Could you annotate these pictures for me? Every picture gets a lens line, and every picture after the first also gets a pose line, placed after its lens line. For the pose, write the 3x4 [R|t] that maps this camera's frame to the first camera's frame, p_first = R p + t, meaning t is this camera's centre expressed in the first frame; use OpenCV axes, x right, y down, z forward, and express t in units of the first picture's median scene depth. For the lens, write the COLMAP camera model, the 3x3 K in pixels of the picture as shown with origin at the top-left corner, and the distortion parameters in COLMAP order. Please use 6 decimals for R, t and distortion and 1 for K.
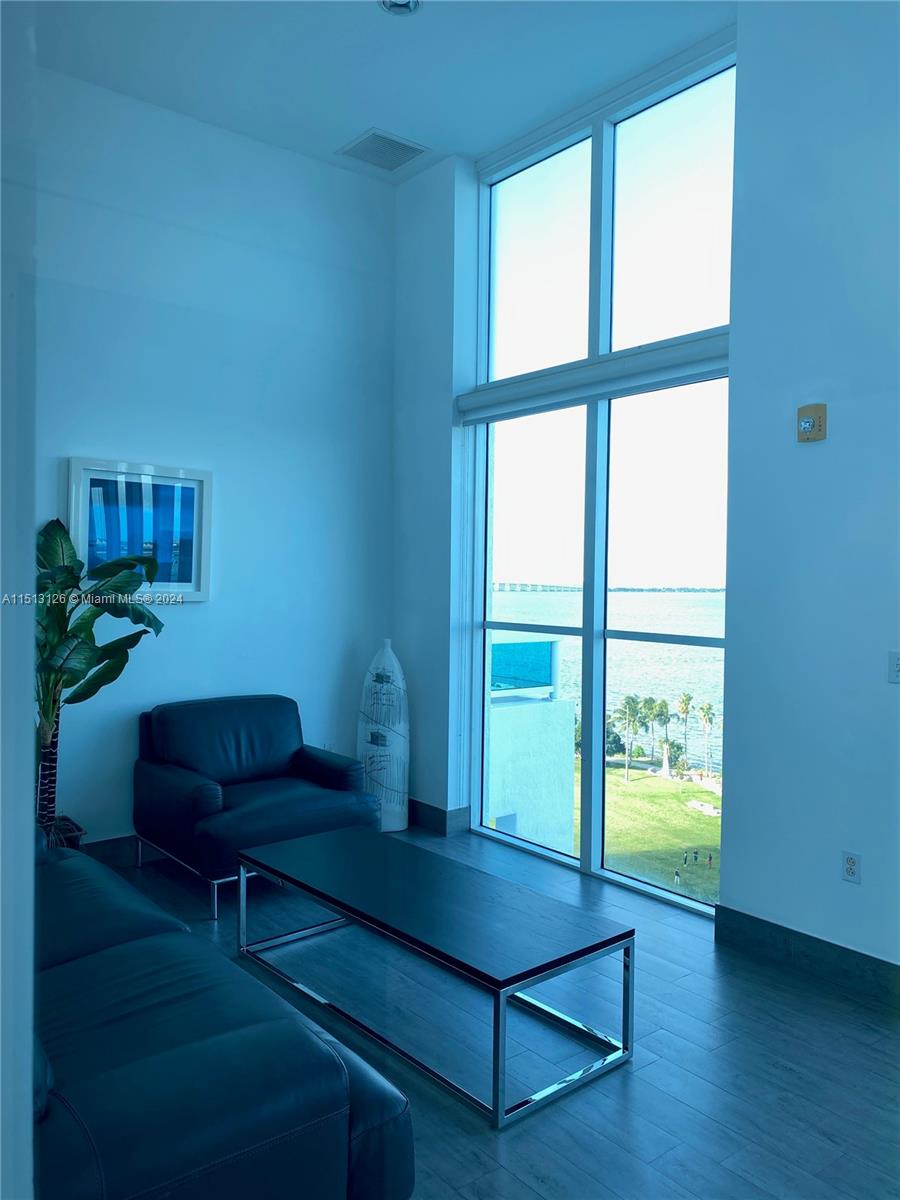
lens RADIAL K [[901.9, 0, 451.4], [0, 901.9, 599.7], [0, 0, 1]] dist [-0.003246, -0.005101]
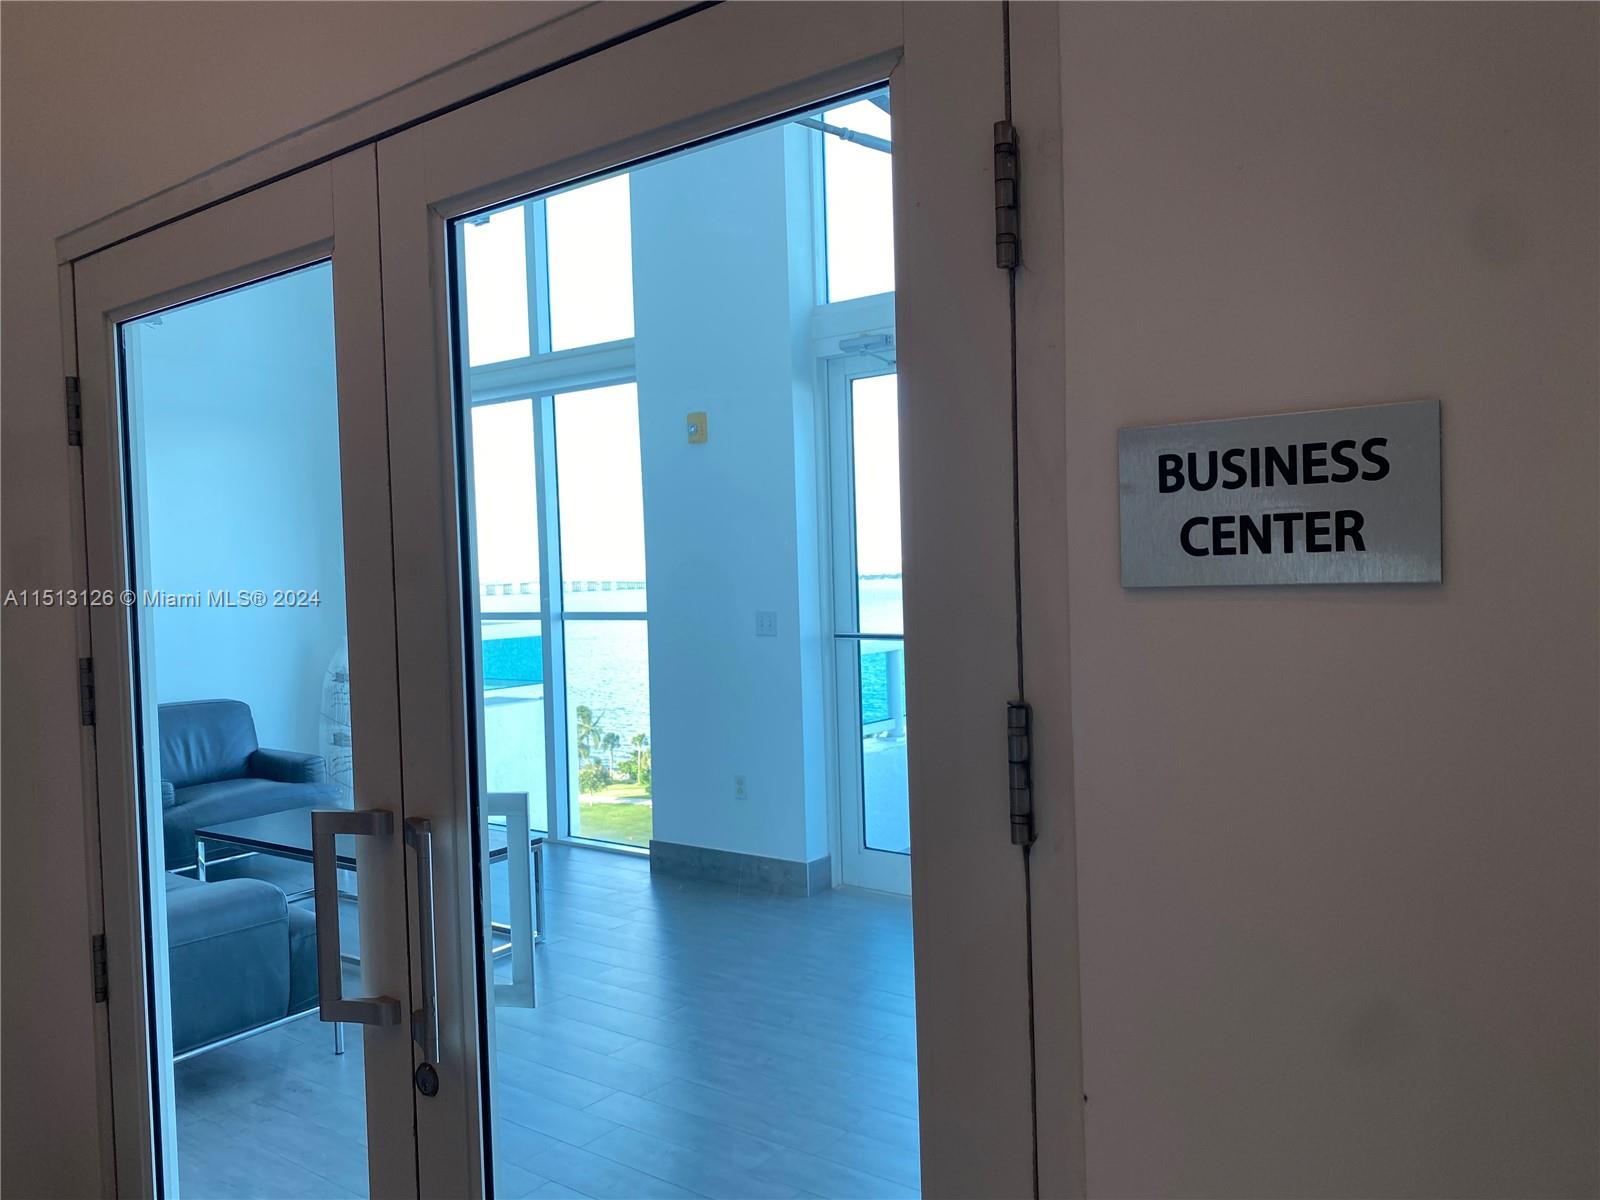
lens RADIAL K [[1202.6, 0, 801.9], [0, 1202.6, 573.2], [0, 0, 1]] dist [-0.003246, -0.005101]
pose [[0.965733, -0.053989, 0.253859, 0.088925], [0.059302, 0.998151, -0.013317, 0.023468], [-0.252671, 0.027915, 0.967149, -0.438064]]
